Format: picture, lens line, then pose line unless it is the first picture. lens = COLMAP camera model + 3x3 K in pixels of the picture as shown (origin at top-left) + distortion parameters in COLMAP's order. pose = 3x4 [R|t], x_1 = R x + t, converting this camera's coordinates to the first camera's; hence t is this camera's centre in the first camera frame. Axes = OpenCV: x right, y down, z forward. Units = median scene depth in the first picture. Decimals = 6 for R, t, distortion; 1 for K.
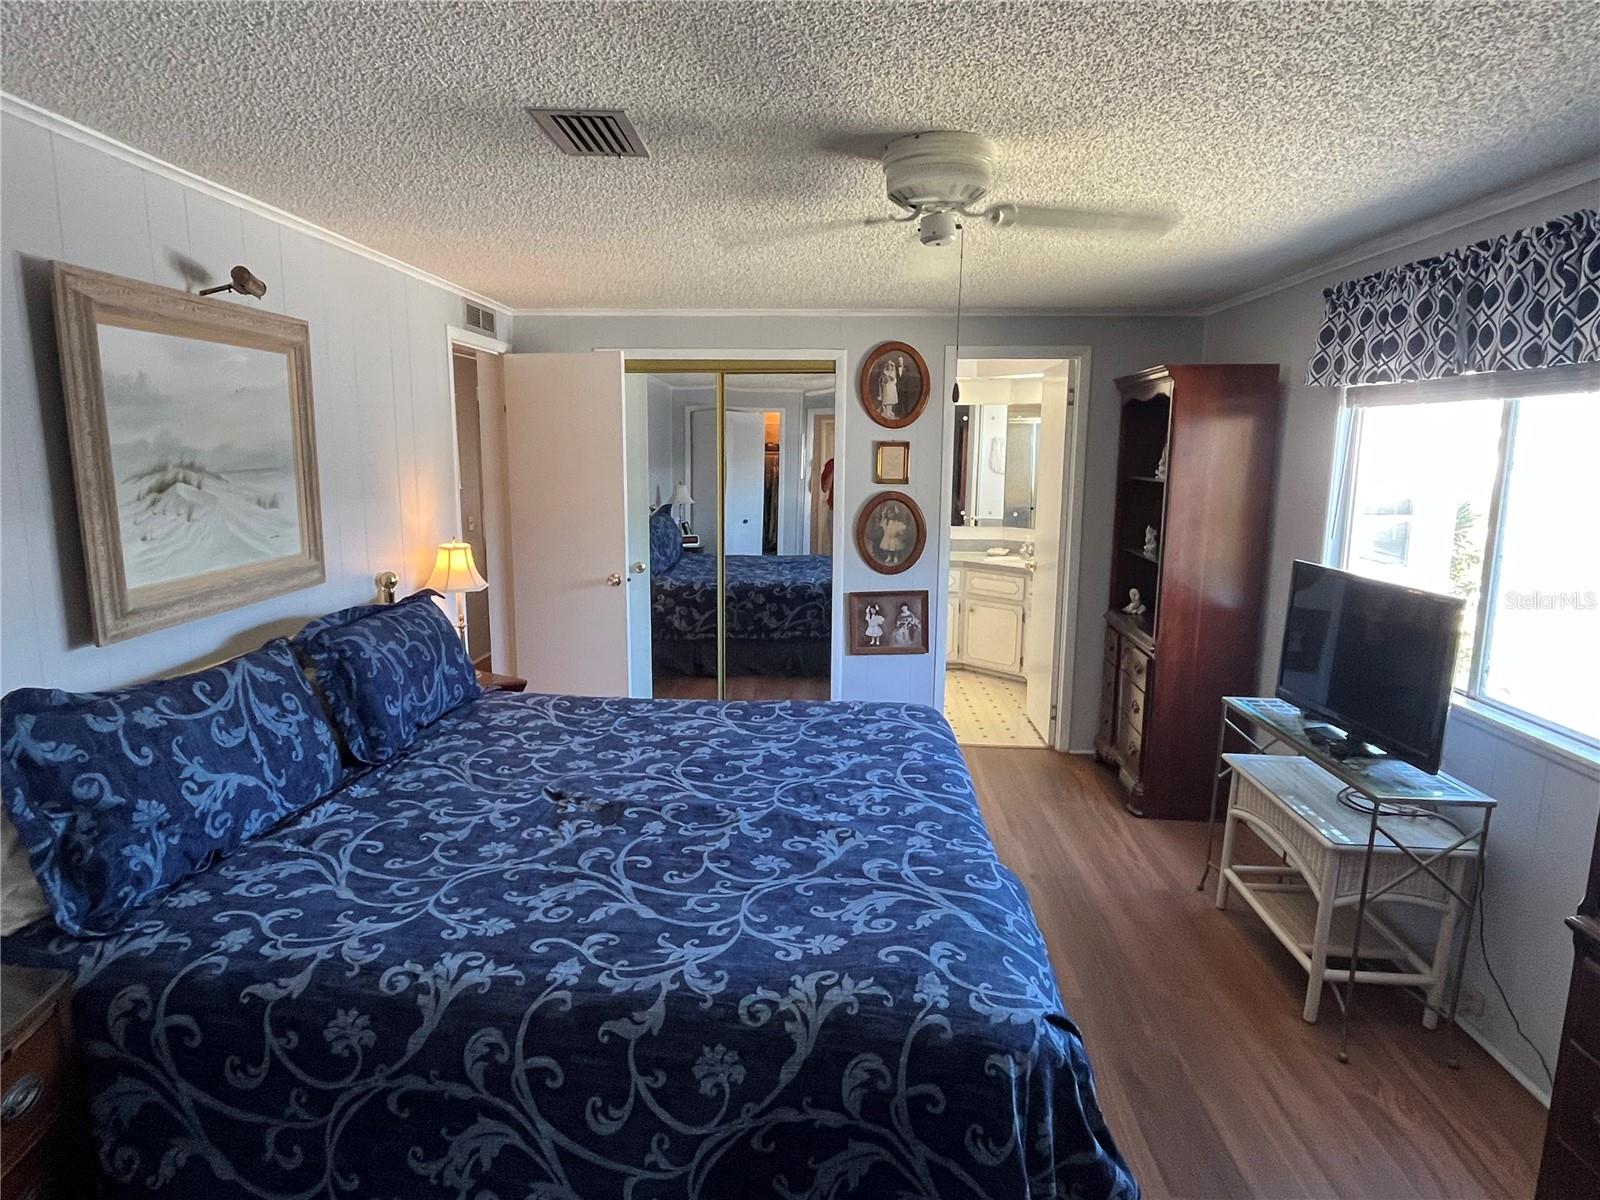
lens RADIAL K [[917.9, 0, 800.3], [0, 917.9, 605.8], [0, 0, 1]] dist [-0.000680, -0.002476]
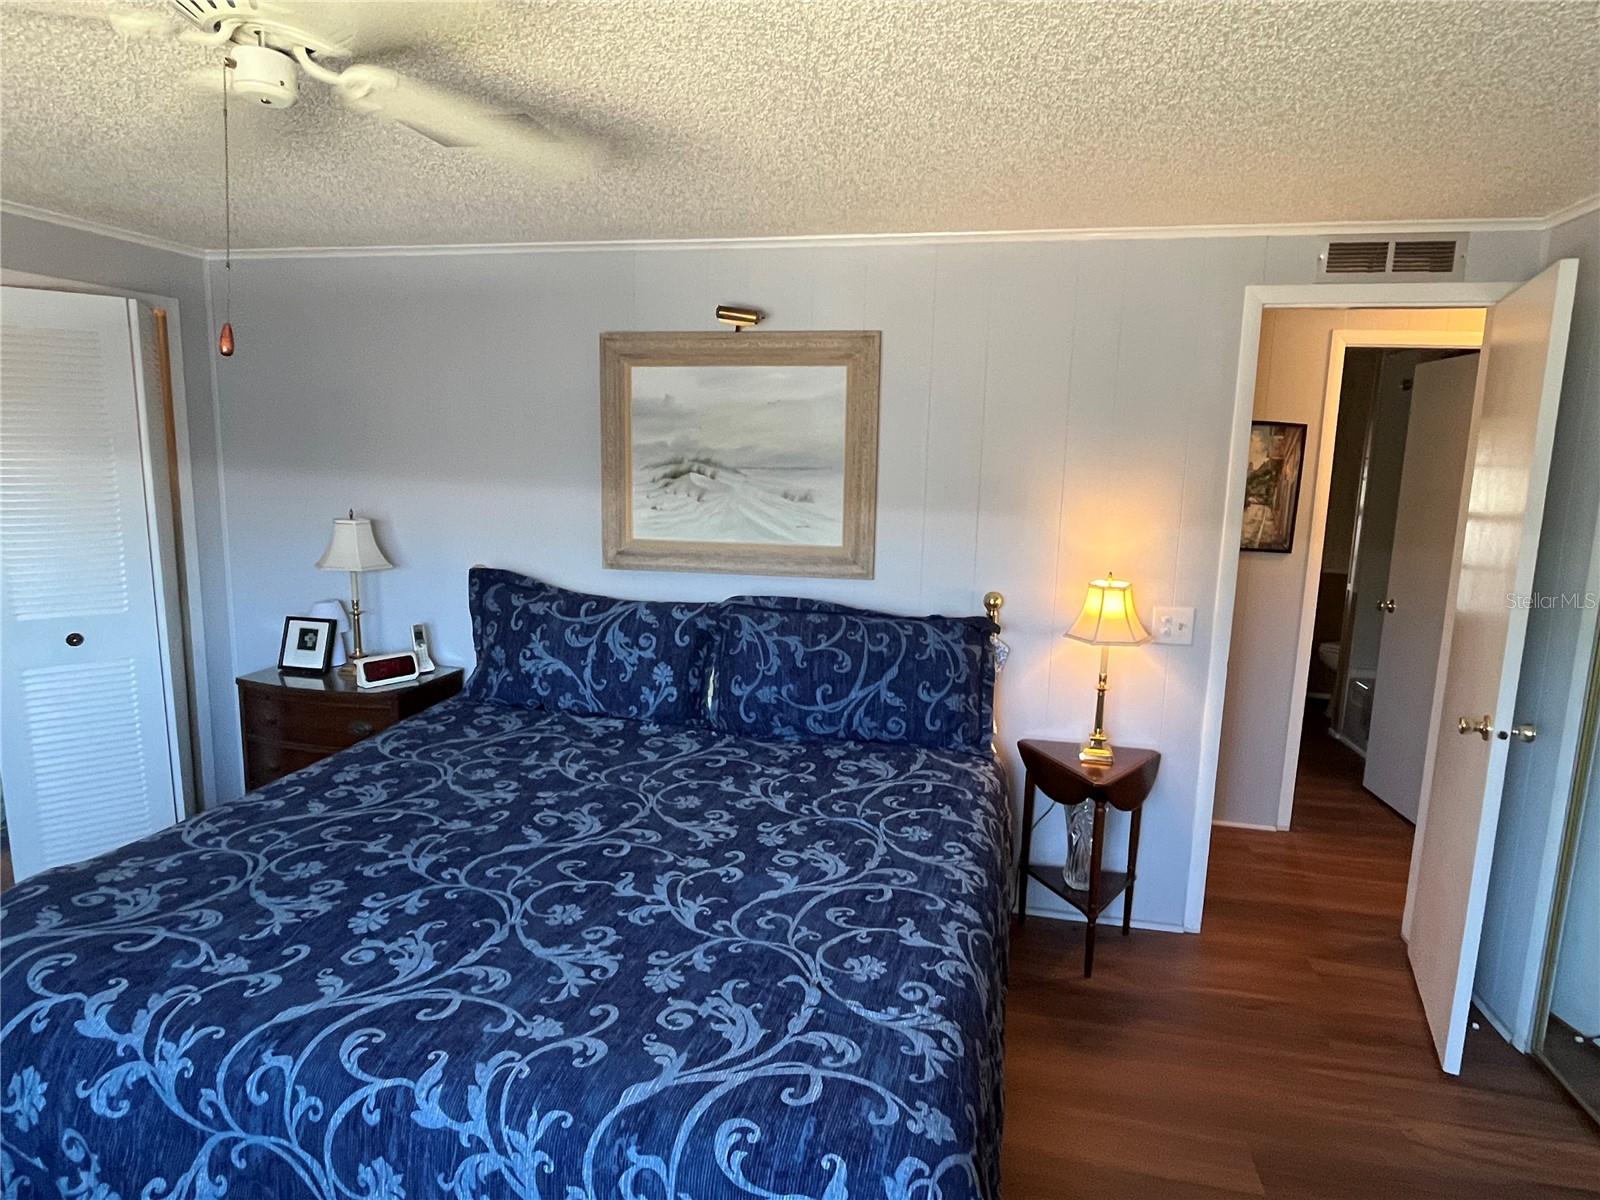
lens RADIAL K [[917.9, 0, 794.0], [0, 917.9, 598.5], [0, 0, 1]] dist [-0.000680, -0.002476]
pose [[-0.166899, 0.148257, -0.974764, 0.654812], [-0.190667, 0.965116, 0.179436, -0.221378], [0.967363, 0.215803, -0.132809, 1.329459]]
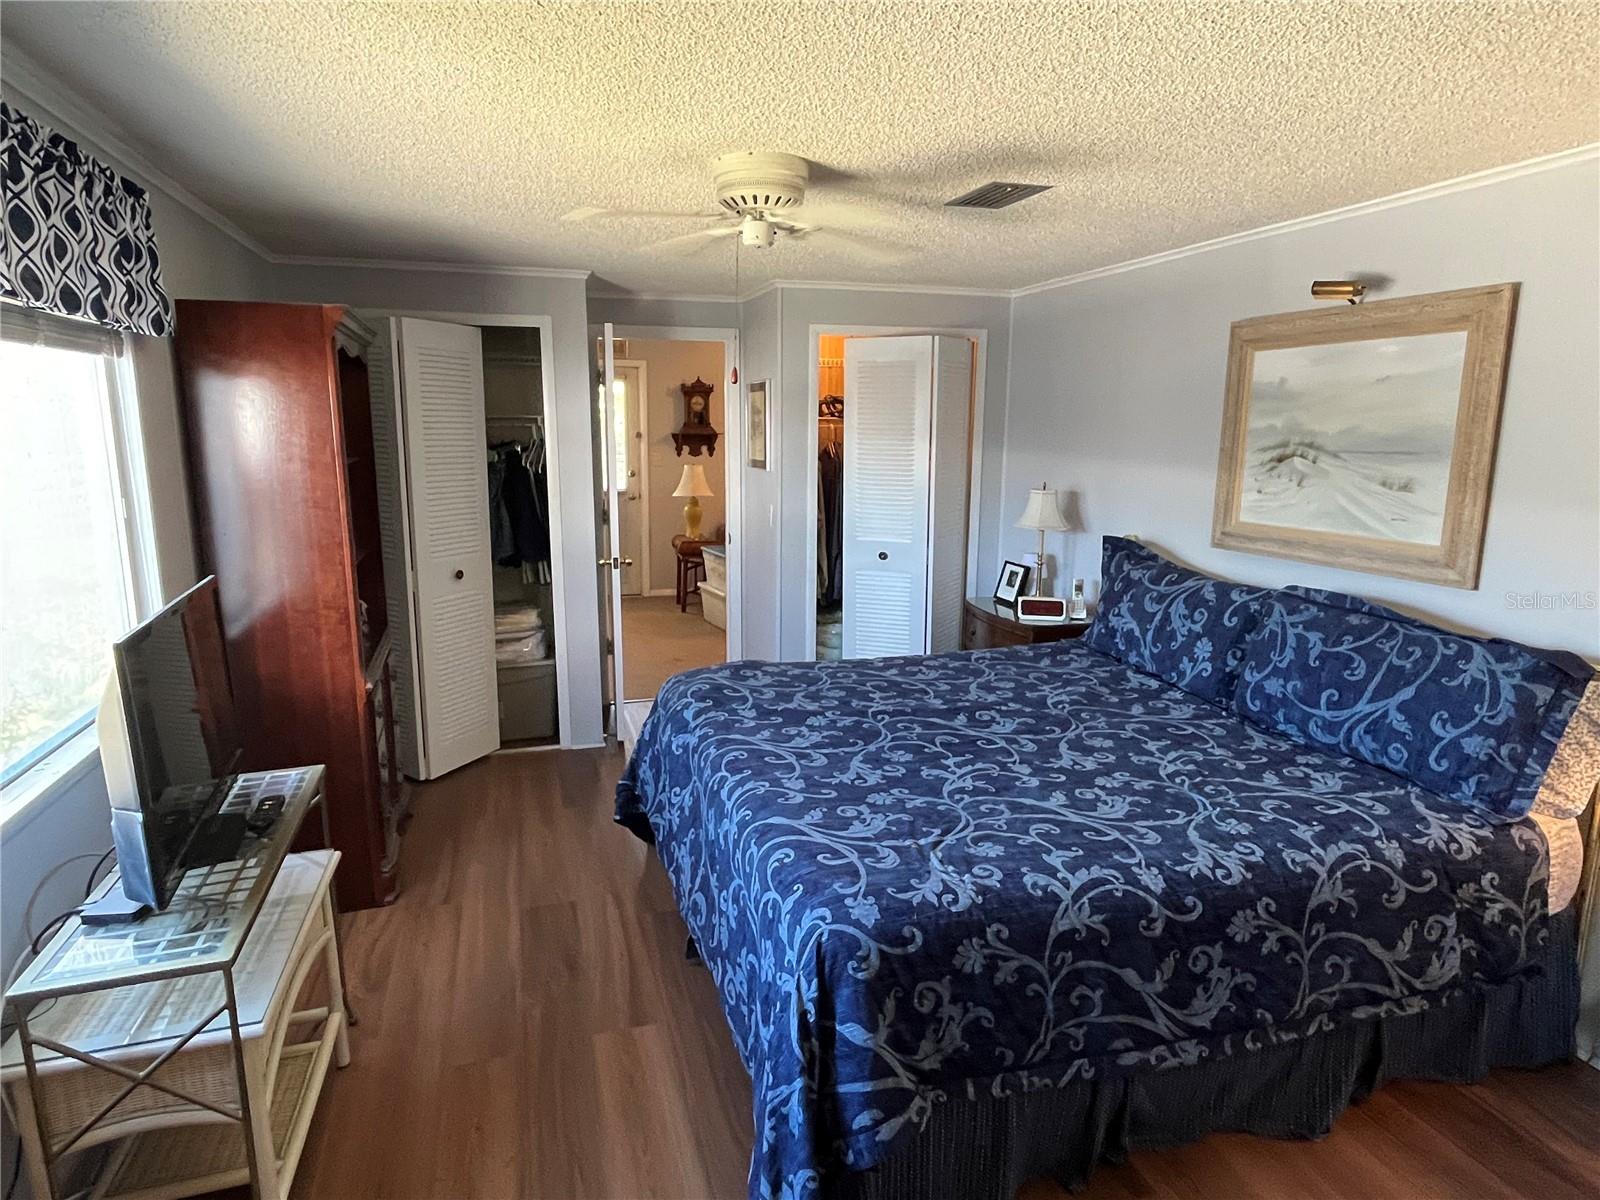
lens RADIAL K [[917.9, 0, 792.7], [0, 917.9, 600.2], [0, 0, 1]] dist [-0.000680, -0.002476]
pose [[-0.941589, 0.048691, -0.333226, 0.459671], [-0.072410, 0.937076, 0.341534, -0.331753], [0.328887, 0.345714, -0.878815, 1.946812]]
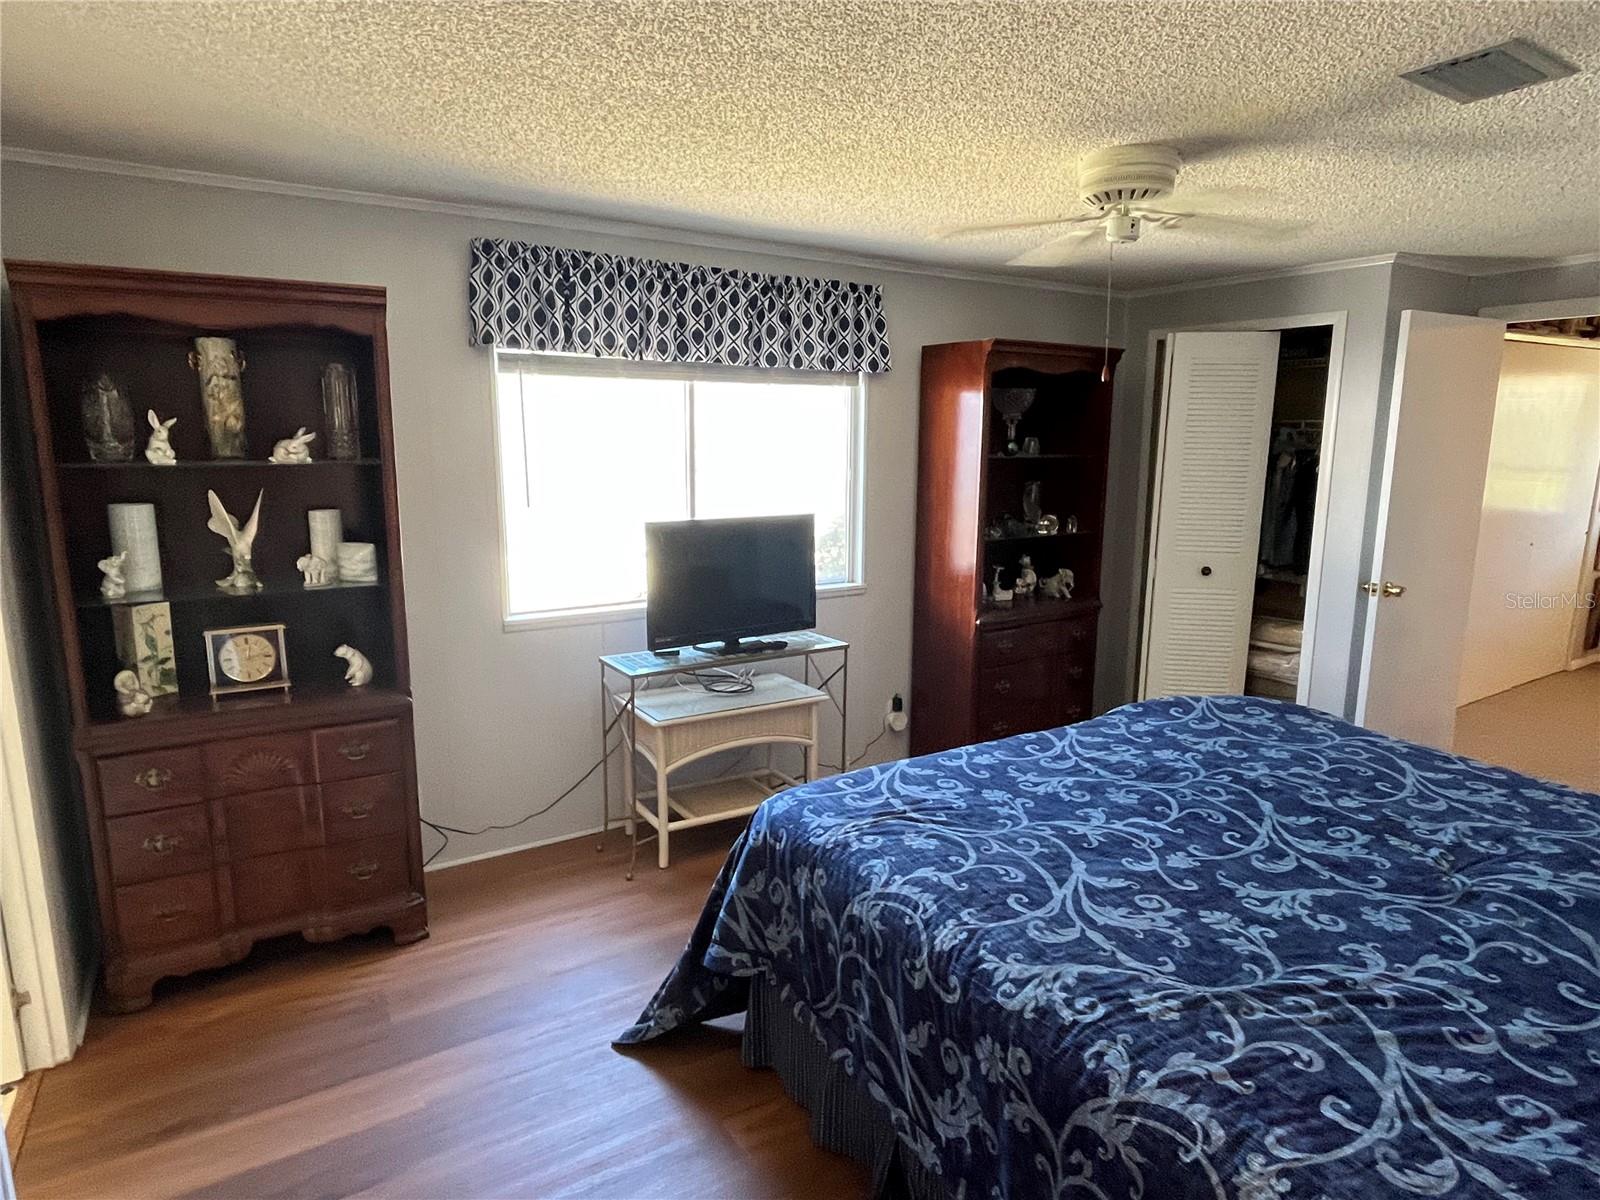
lens RADIAL K [[917.9, 0, 794.5], [0, 917.9, 585.5], [0, 0, 1]] dist [-0.000680, -0.002476]
pose [[-0.564245, -0.152902, 0.811325, -0.552622], [0.129883, 0.954025, 0.270124, -0.309371], [-0.815327, 0.257794, -0.518445, 1.815470]]
